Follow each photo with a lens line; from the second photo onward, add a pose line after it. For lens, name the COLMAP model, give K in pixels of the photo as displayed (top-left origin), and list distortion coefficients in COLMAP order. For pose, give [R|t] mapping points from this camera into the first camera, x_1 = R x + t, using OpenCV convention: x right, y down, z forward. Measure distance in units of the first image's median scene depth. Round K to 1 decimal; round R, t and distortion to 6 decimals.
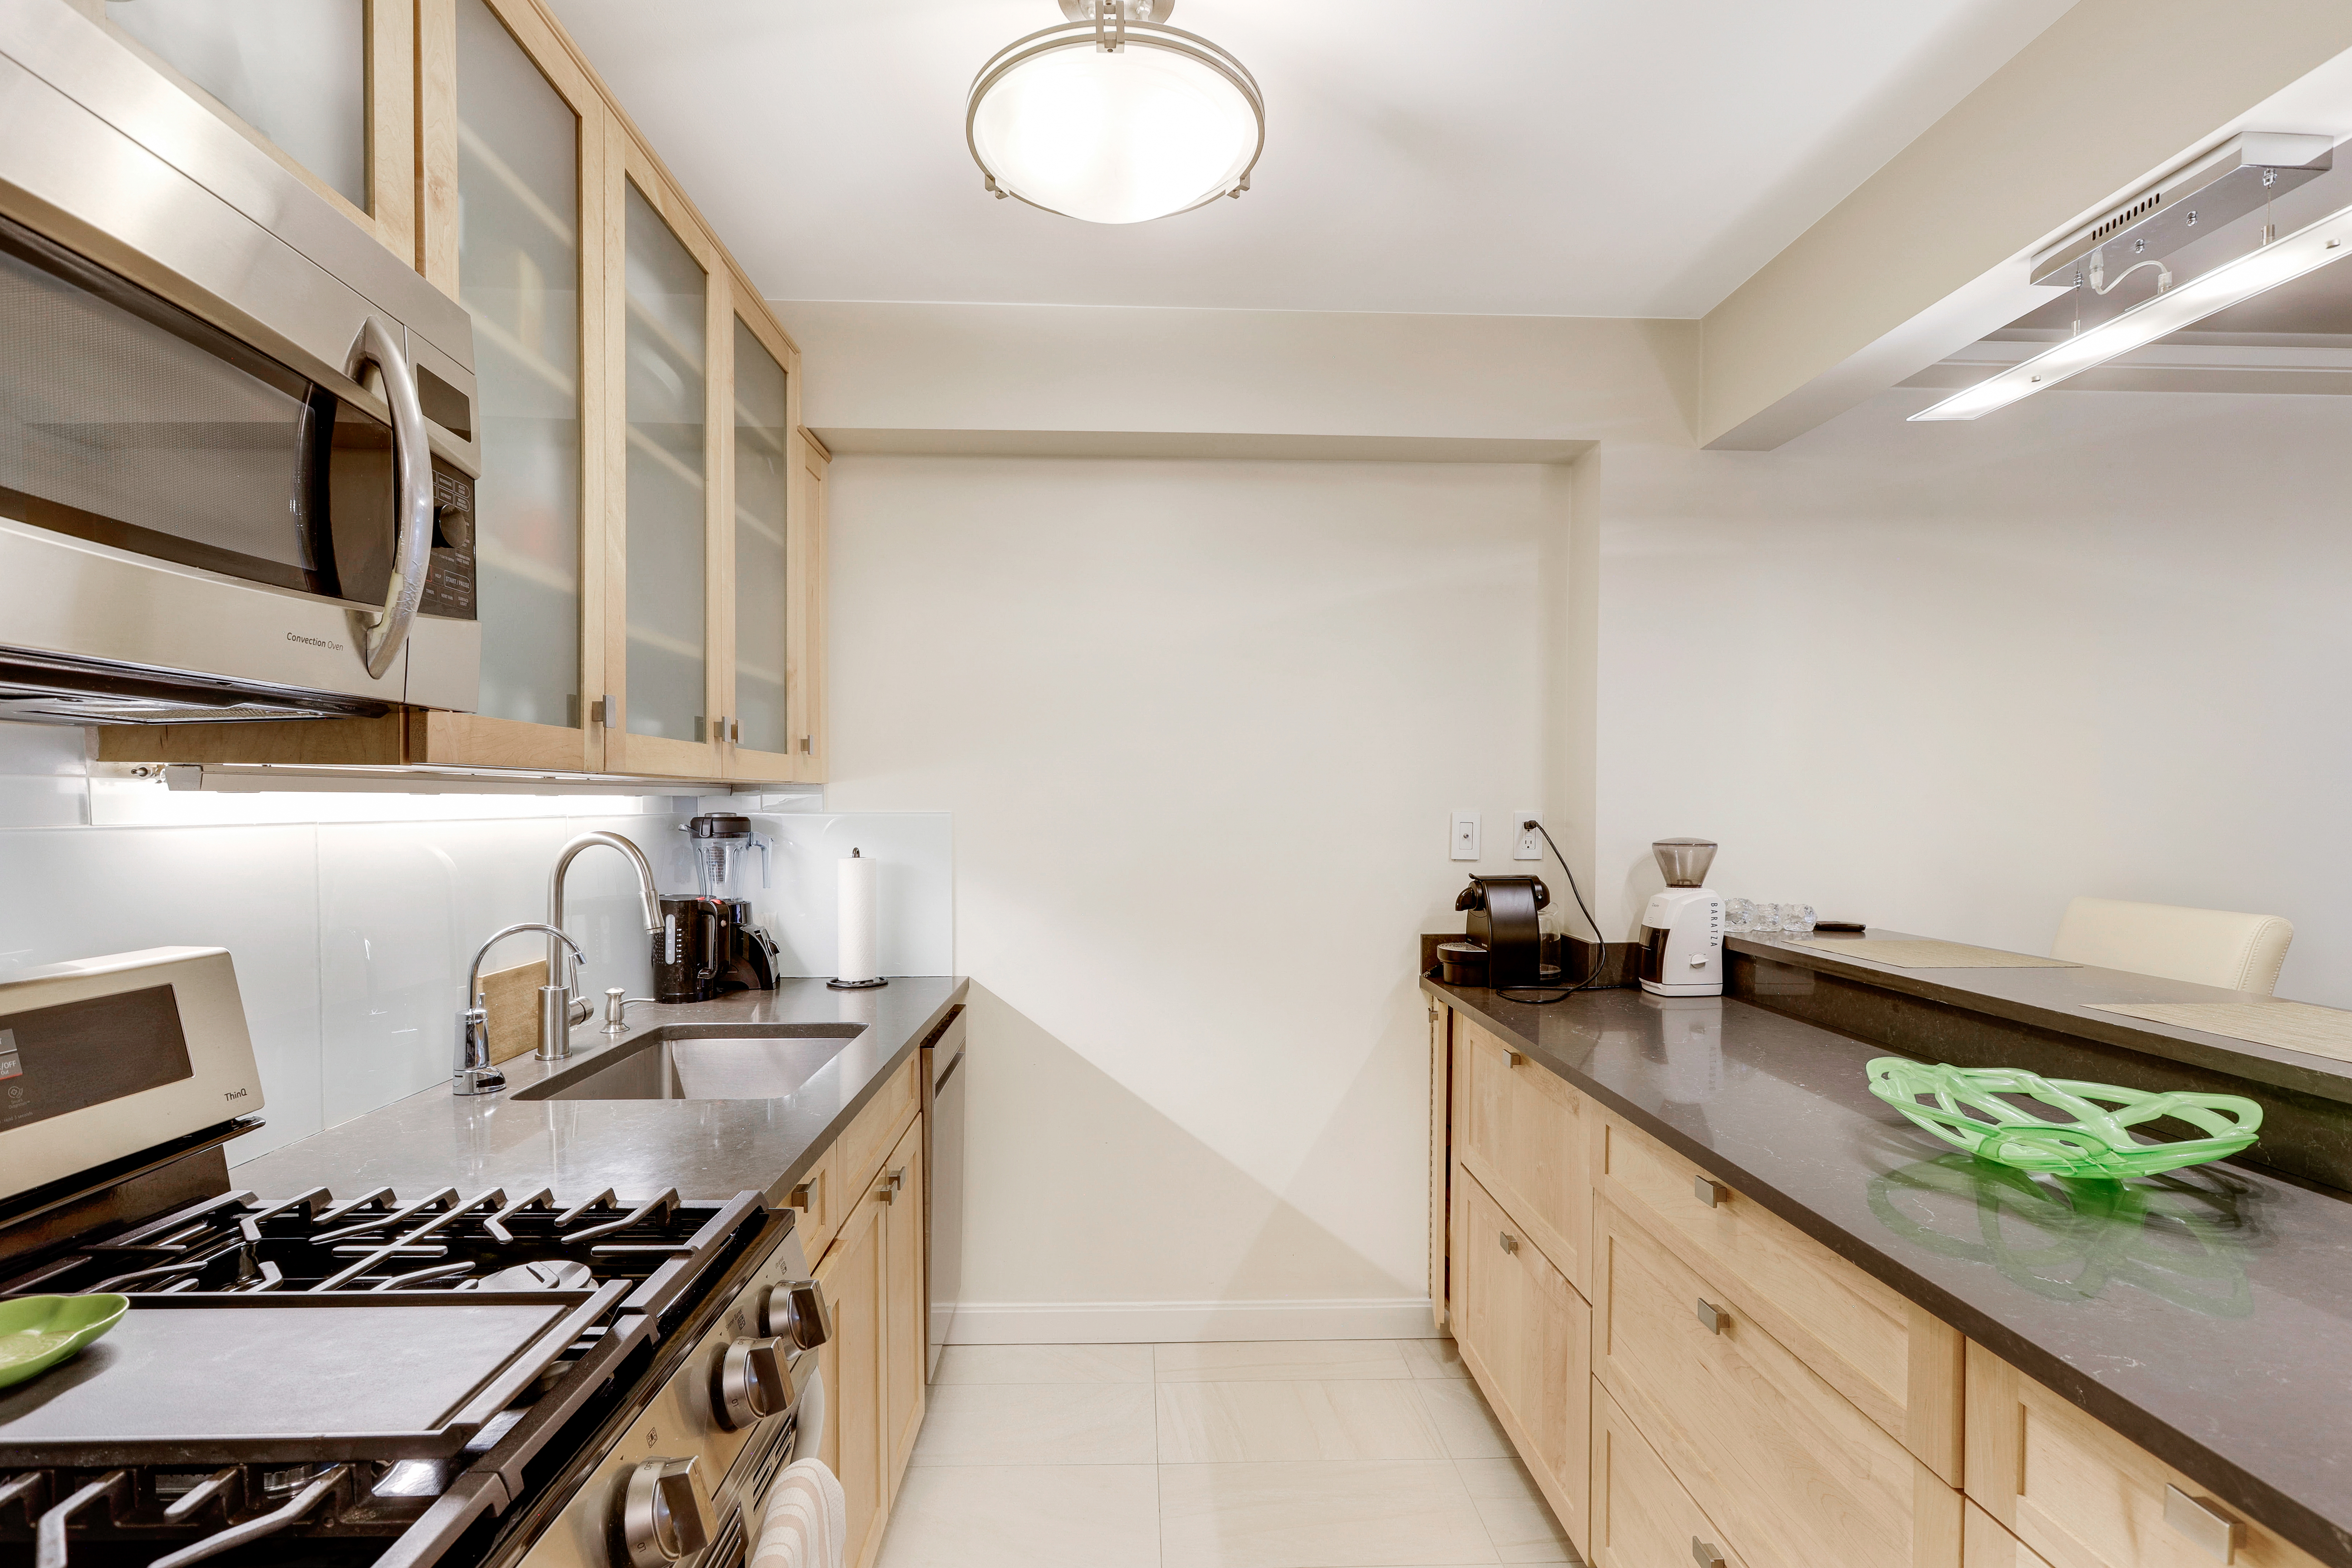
lens RADIAL K [[1059.9, 0, 1171.8], [0, 1059.9, 802.0], [0, 0, 1]] dist [-0.000129, -0.000140]
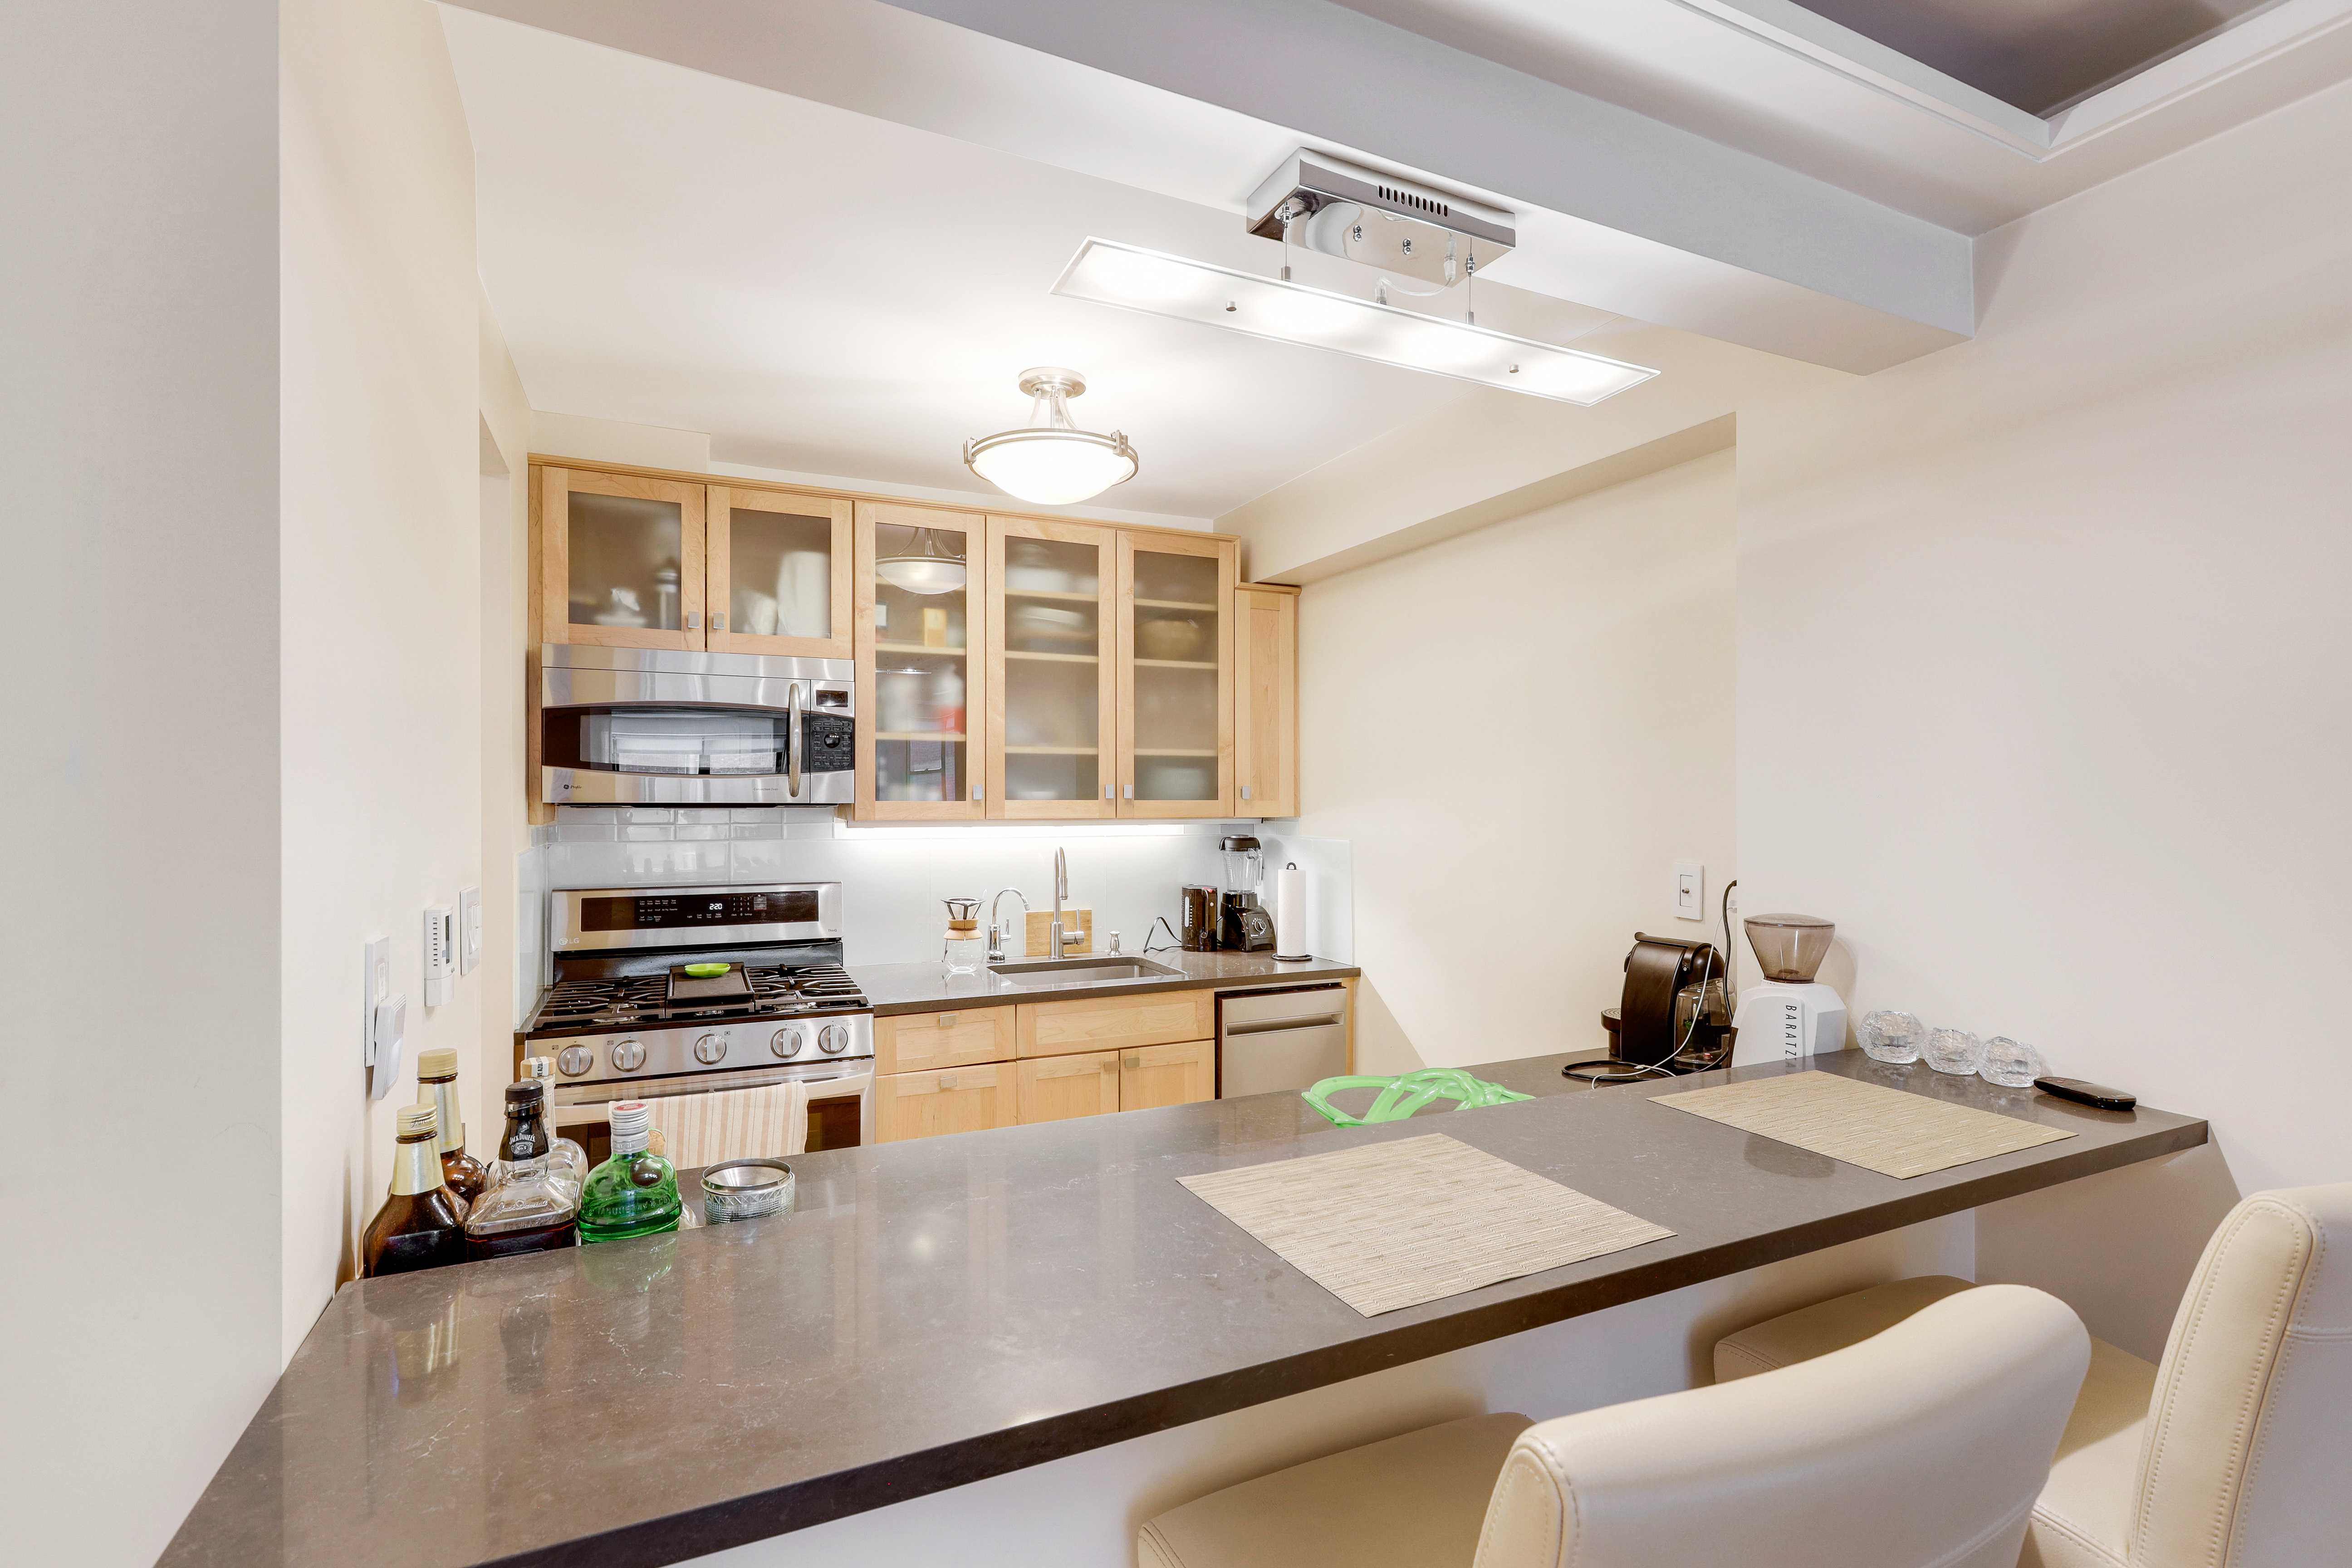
lens RADIAL K [[1059.9, 0, 1171.8], [0, 1059.9, 802.0], [0, 0, 1]] dist [-0.000129, -0.000140]
pose [[0.394722, 0.007571, -0.918769, 0.998130], [-0.006641, 0.999963, 0.005387, -0.049047], [0.918777, 0.003975, 0.394758, 0.301380]]
